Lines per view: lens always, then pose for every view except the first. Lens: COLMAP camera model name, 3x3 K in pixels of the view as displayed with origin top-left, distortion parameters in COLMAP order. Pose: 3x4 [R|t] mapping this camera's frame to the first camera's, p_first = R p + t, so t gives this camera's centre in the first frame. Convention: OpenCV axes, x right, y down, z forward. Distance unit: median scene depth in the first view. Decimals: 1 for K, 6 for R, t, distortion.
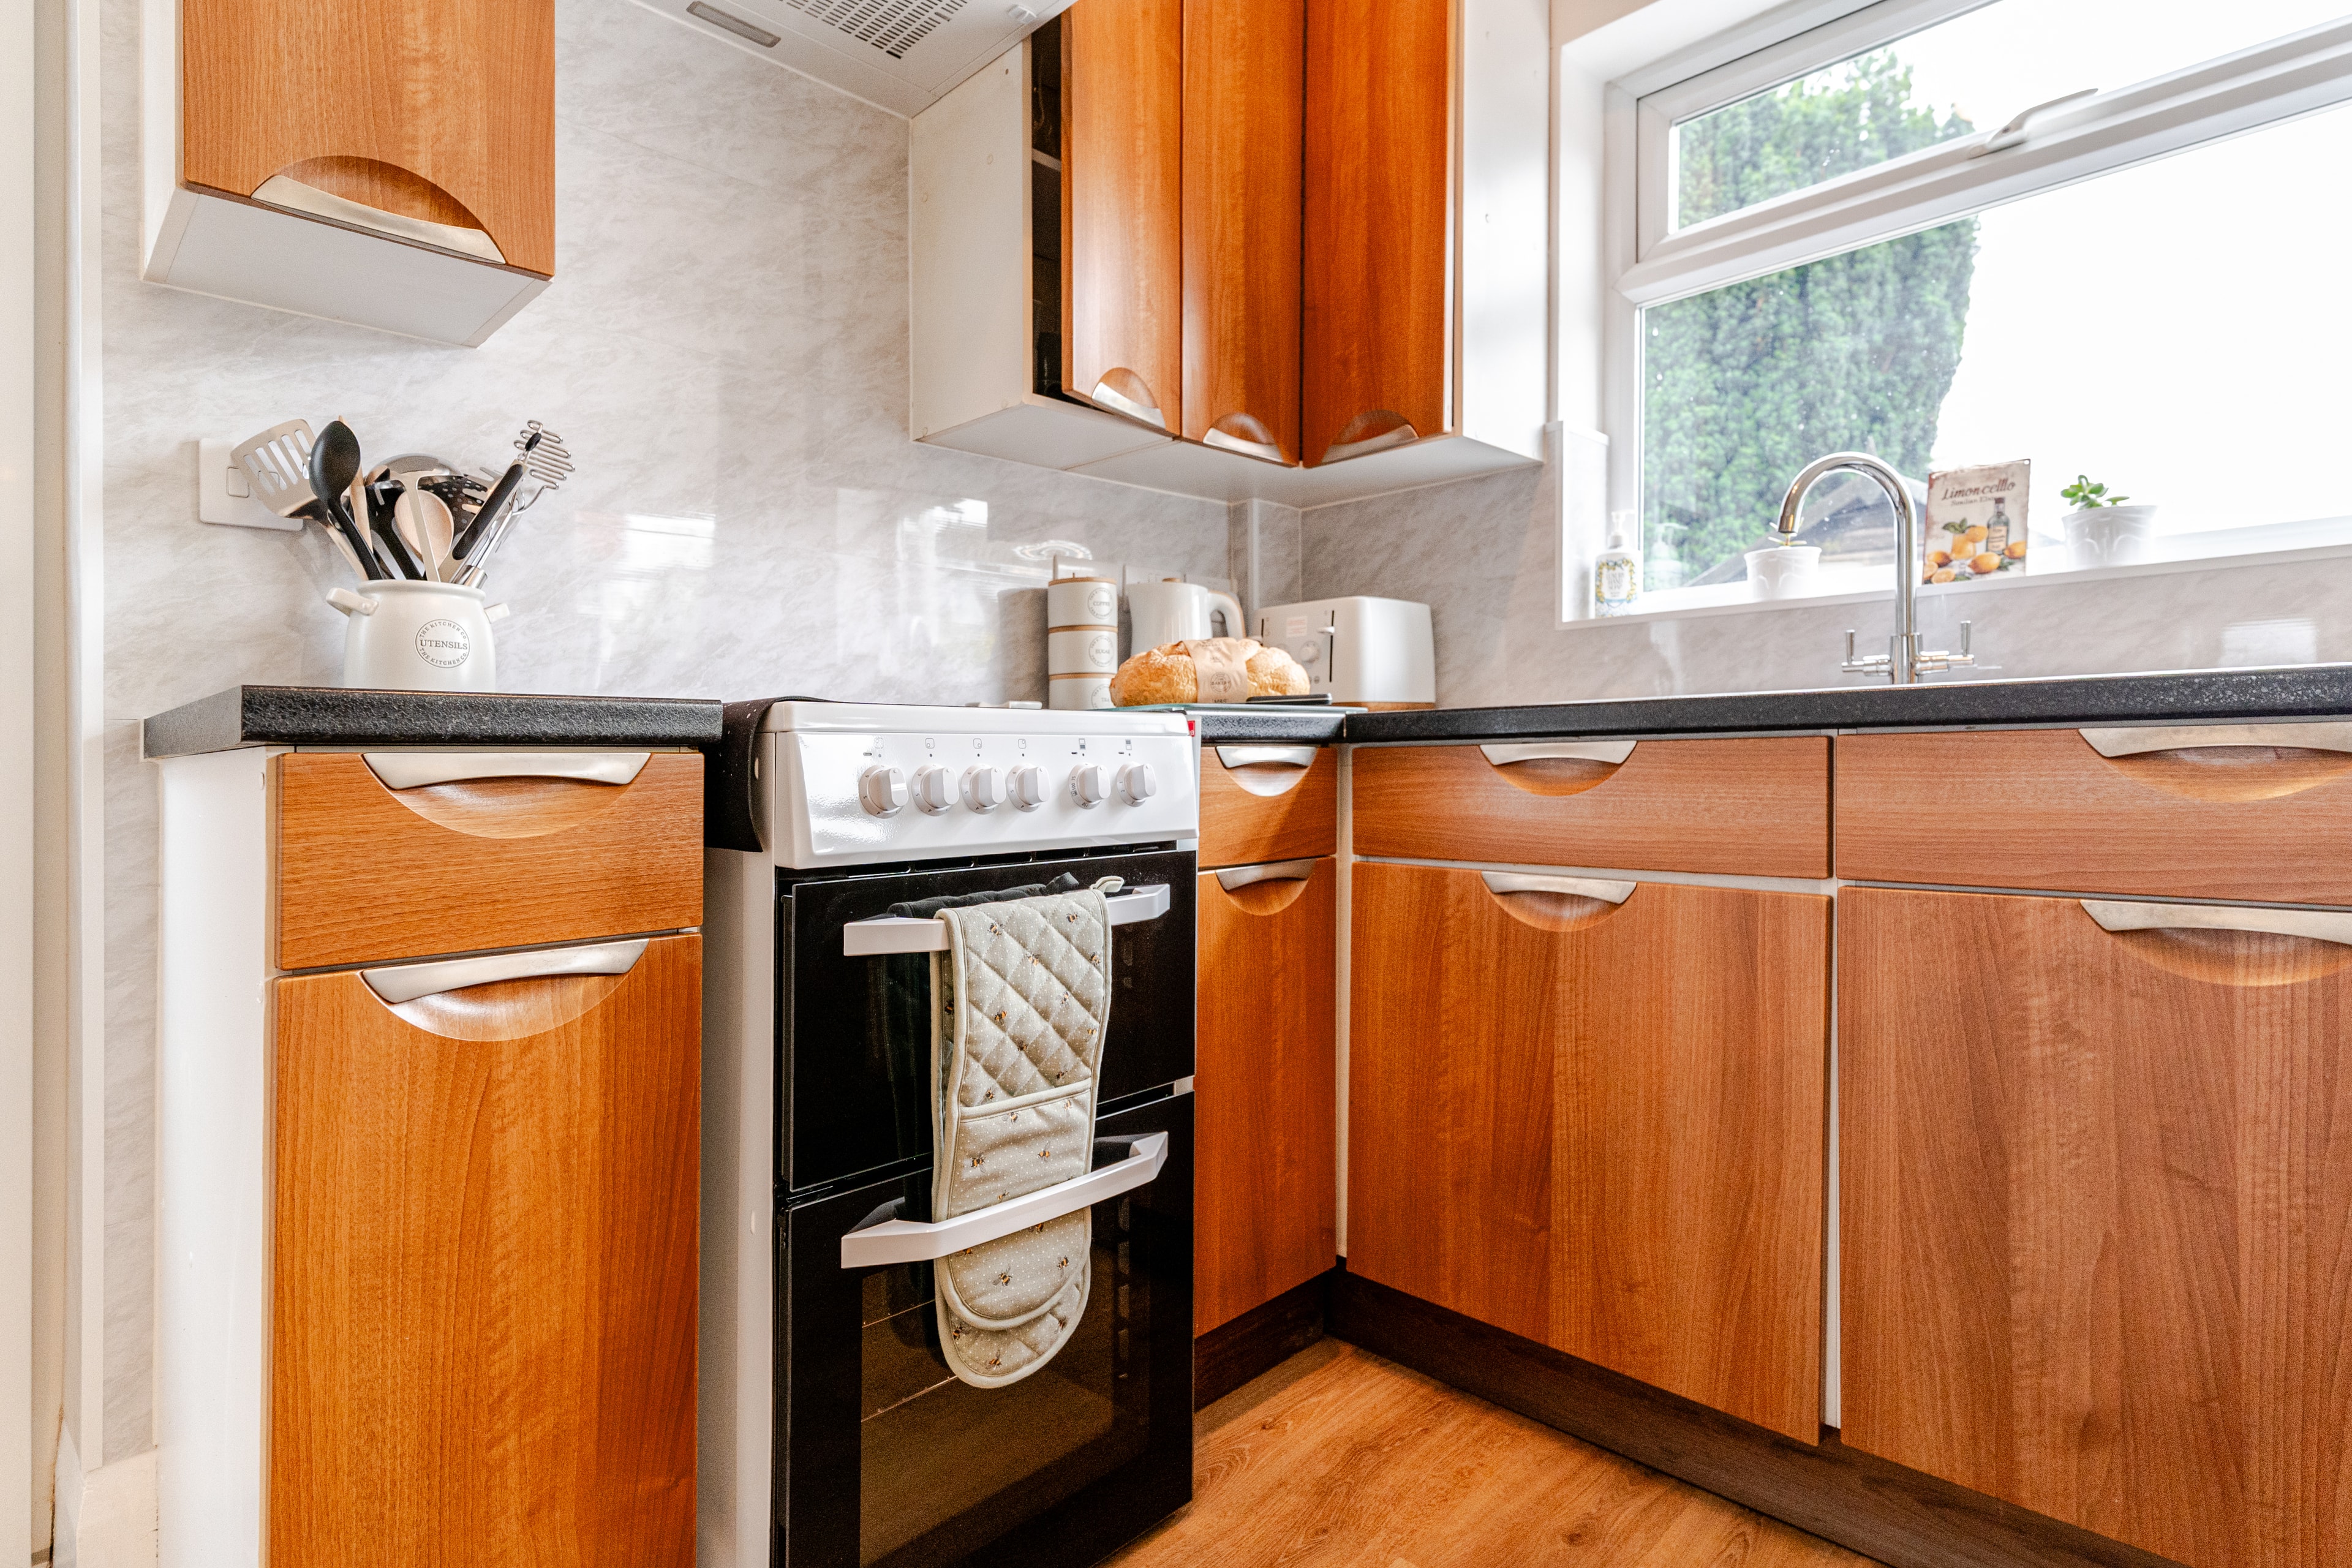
lens RADIAL K [[1266.0, 0, 1216.5], [0, 1266.0, 762.9], [0, 0, 1]] dist [0.002029, 0.002218]
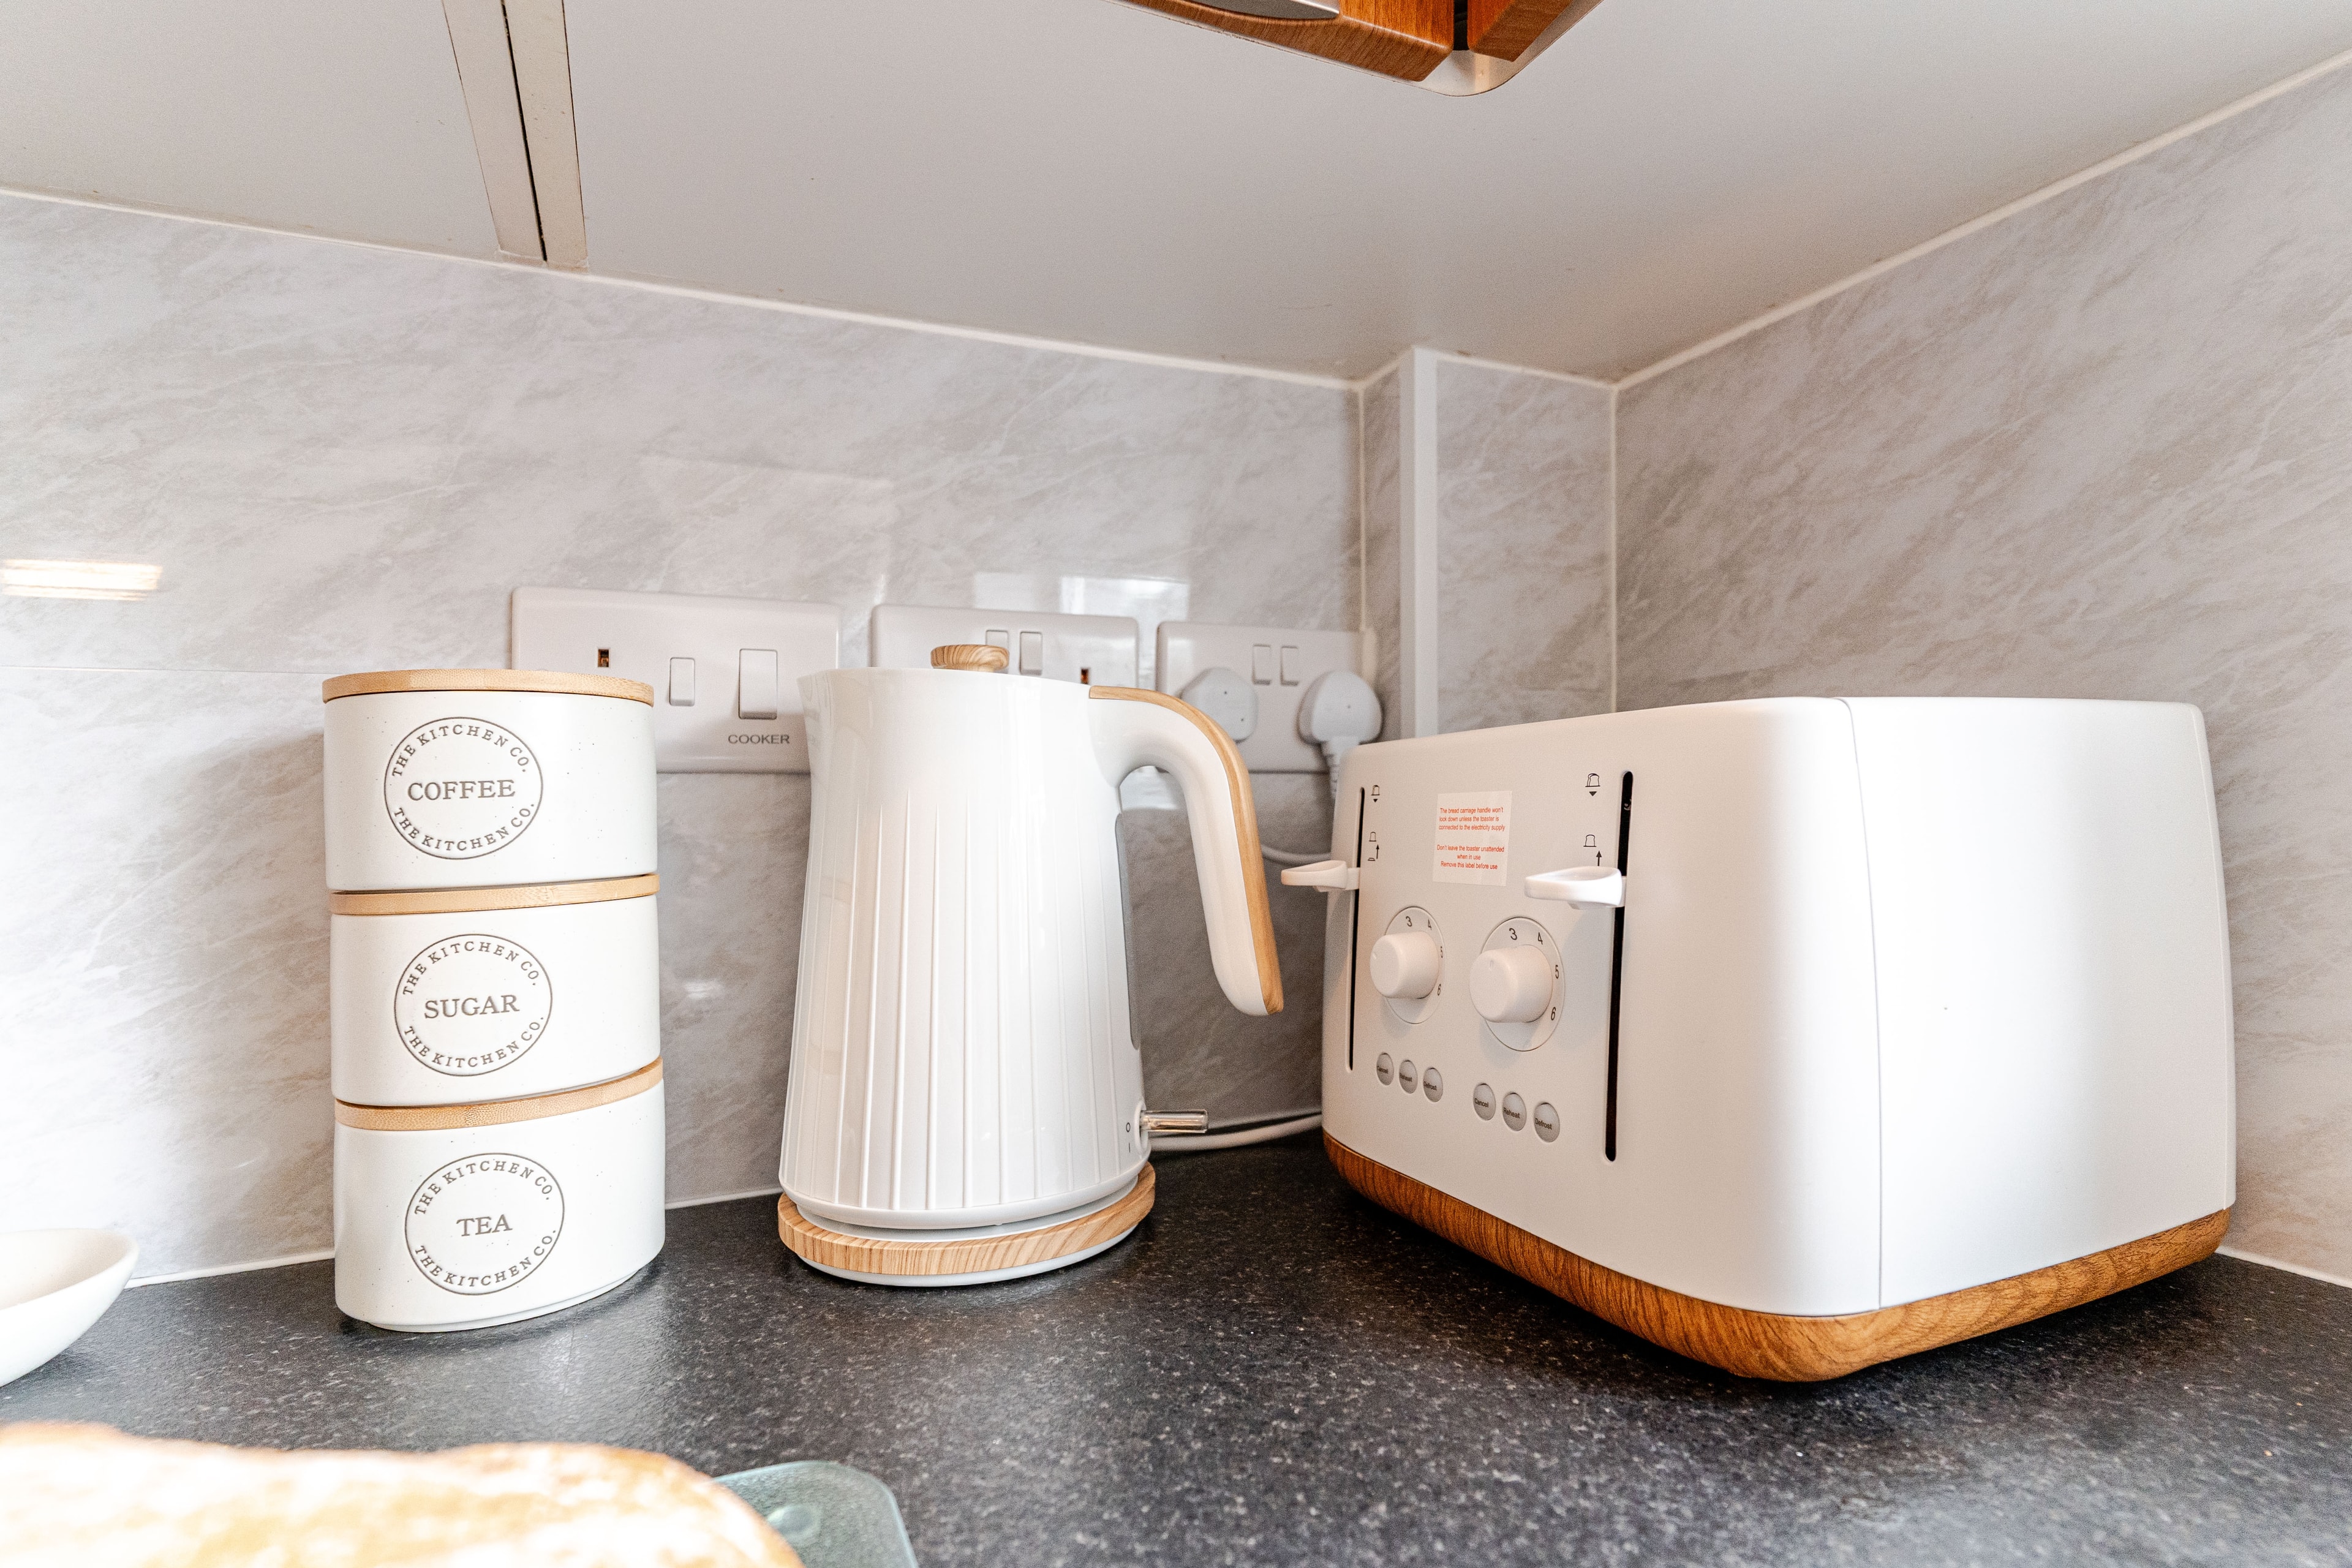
lens RADIAL K [[1194.0, 0, 1225.5], [0, 1194.0, 815.6], [0, 0, 1]] dist [0.004402, 0.000805]
pose [[0.924270, -0.000433, -0.381738, 0.128876], [0.003310, 0.999971, 0.006878, -0.142964], [0.381724, -0.007620, 0.924245, 1.007060]]
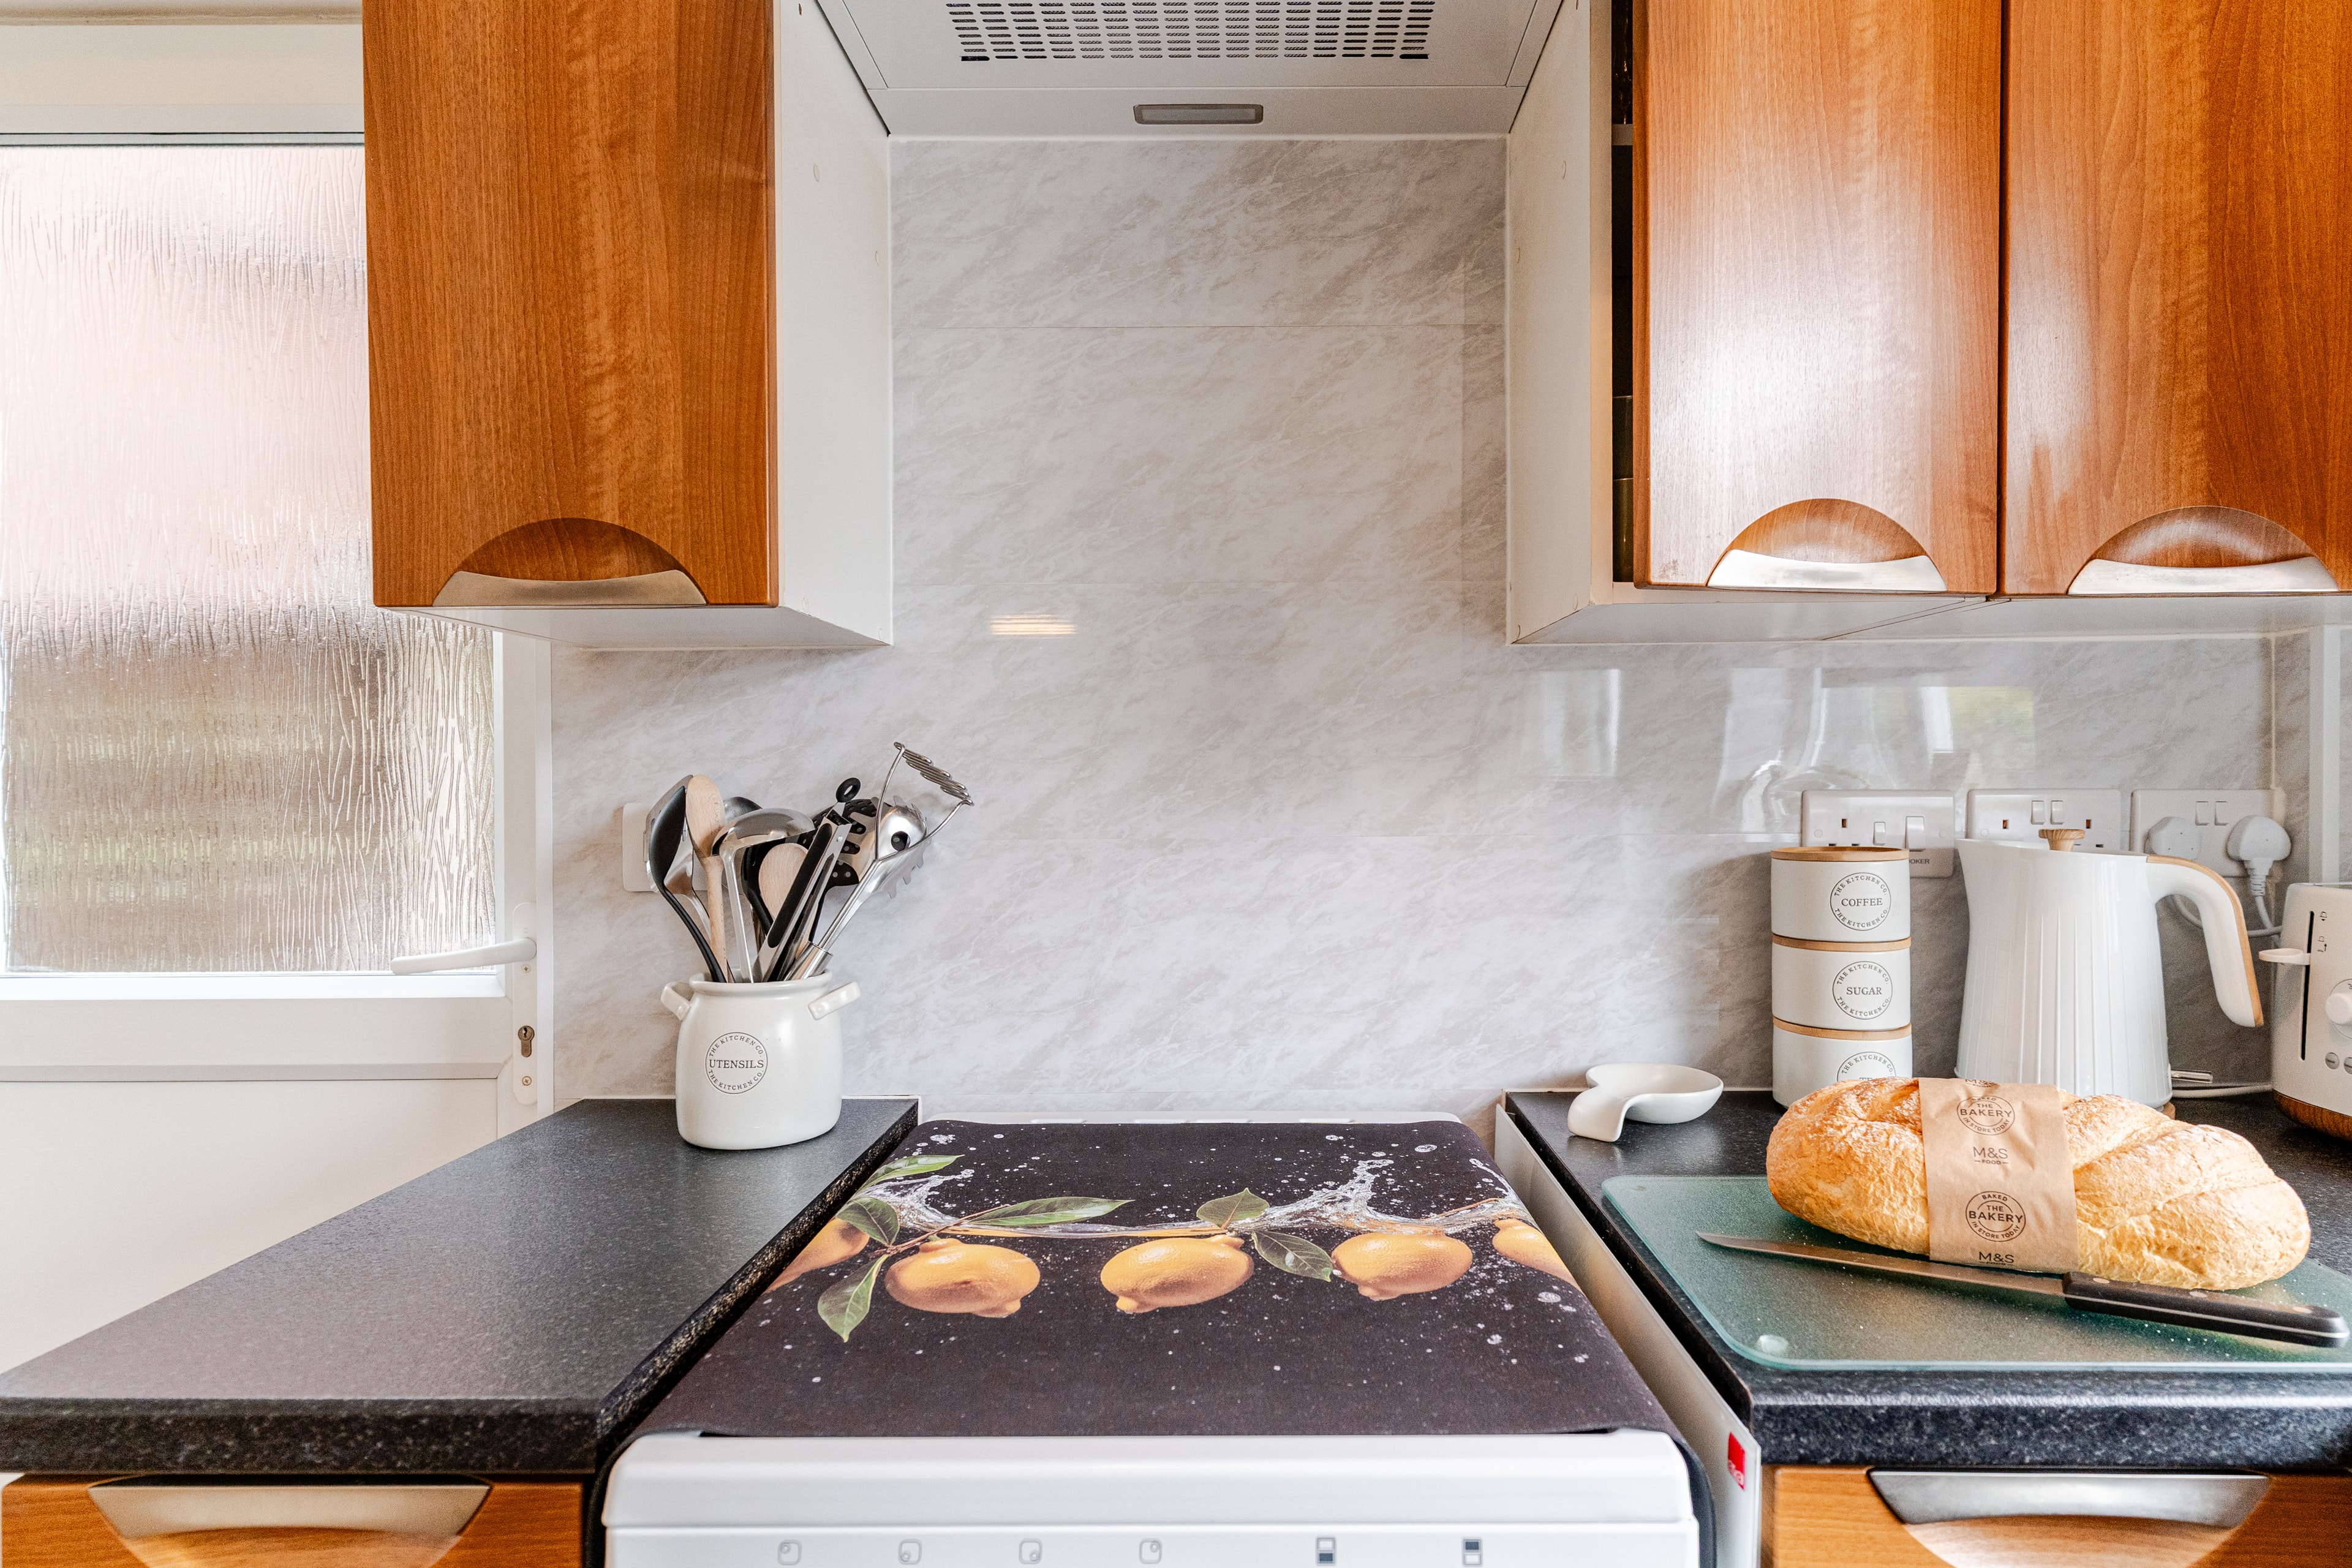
lens RADIAL K [[1266.0, 0, 1216.5], [0, 1266.0, 762.9], [0, 0, 1]] dist [0.002029, 0.002218]
pose [[0.669927, 0.010042, -0.742359, 0.144230], [-0.004875, 0.999946, 0.009127, -0.220052], [0.742411, -0.002496, 0.669940, 0.514888]]
